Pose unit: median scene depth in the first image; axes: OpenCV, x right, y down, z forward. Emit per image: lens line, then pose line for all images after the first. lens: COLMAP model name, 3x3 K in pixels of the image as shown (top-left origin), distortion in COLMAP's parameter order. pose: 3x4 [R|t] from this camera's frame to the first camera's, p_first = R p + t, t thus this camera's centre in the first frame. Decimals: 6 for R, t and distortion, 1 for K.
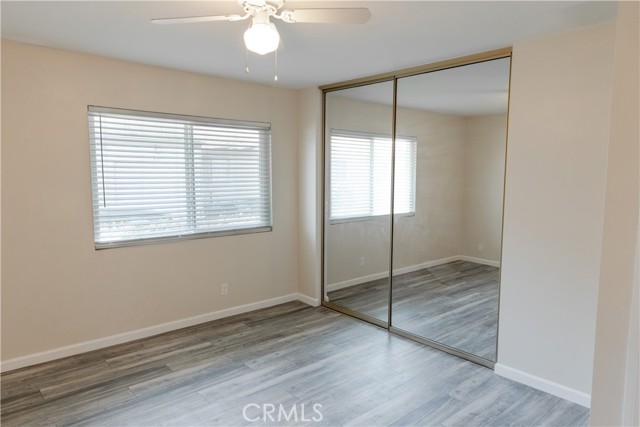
lens RADIAL K [[430.7, 0, 320.0], [0, 430.7, 213.5], [0, 0, 1]] dist [0.005347, -0.000382]
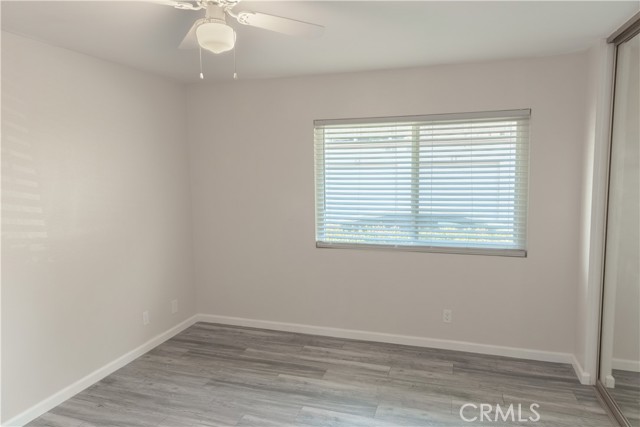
lens RADIAL K [[430.7, 0, 320.0], [0, 430.7, 213.5], [0, 0, 1]] dist [0.005347, -0.000382]
pose [[0.496538, 0.074334, -0.864826, 0.422152], [-0.067470, 0.996617, 0.046924, -0.054221], [0.865389, 0.035050, 0.499874, 0.408327]]
